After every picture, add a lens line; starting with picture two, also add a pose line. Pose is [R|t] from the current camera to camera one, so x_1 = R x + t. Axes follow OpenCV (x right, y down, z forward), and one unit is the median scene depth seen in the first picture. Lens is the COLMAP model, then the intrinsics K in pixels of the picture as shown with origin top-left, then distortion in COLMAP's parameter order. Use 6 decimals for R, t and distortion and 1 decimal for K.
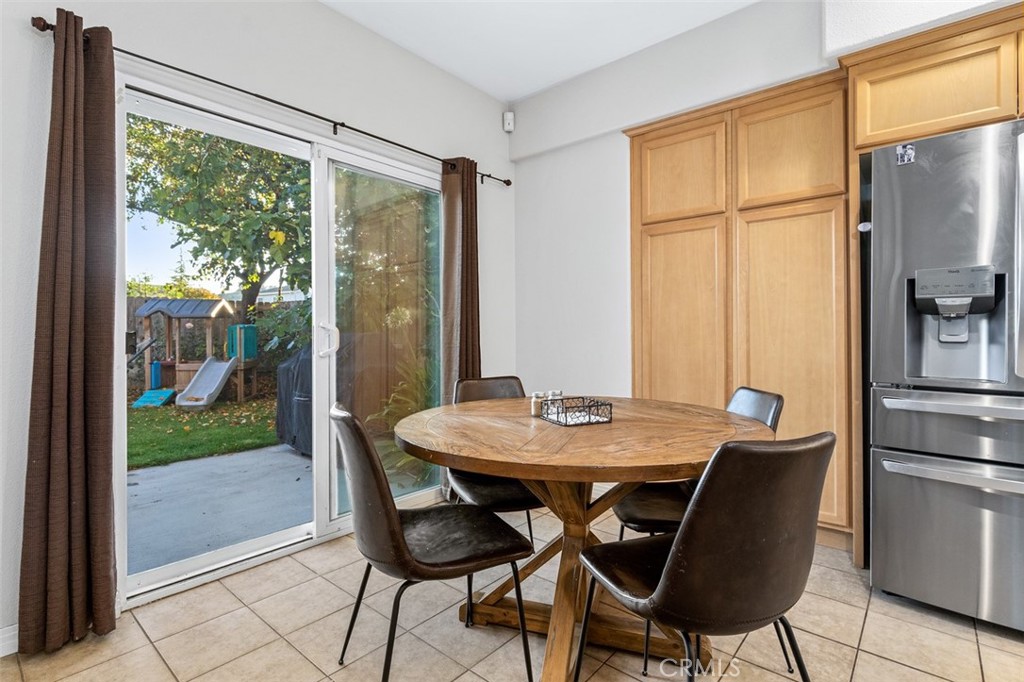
lens RADIAL K [[486.4, 0, 510.5], [0, 486.4, 331.7], [0, 0, 1]] dist [-0.002375, 0.000522]
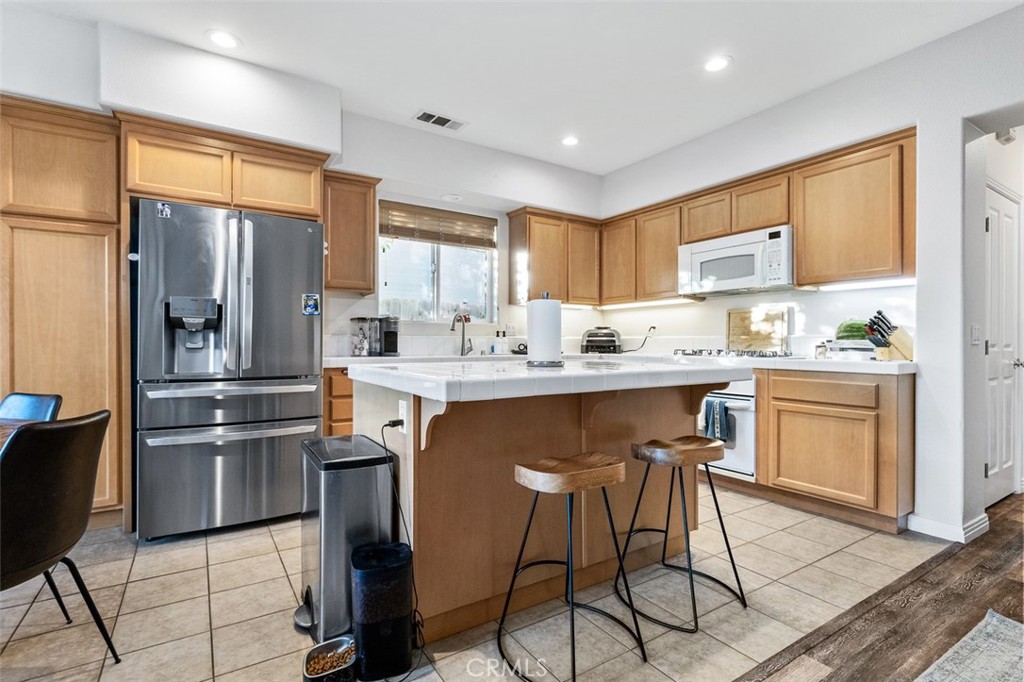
lens RADIAL K [[486.4, 0, 504.4], [0, 486.4, 344.0], [0, 0, 1]] dist [-0.002375, 0.000522]
pose [[0.290594, -0.002392, 0.956844, -0.165965], [-0.007438, 0.999961, 0.004758, -0.003594], [-0.956818, -0.008500, 0.290564, -0.242518]]
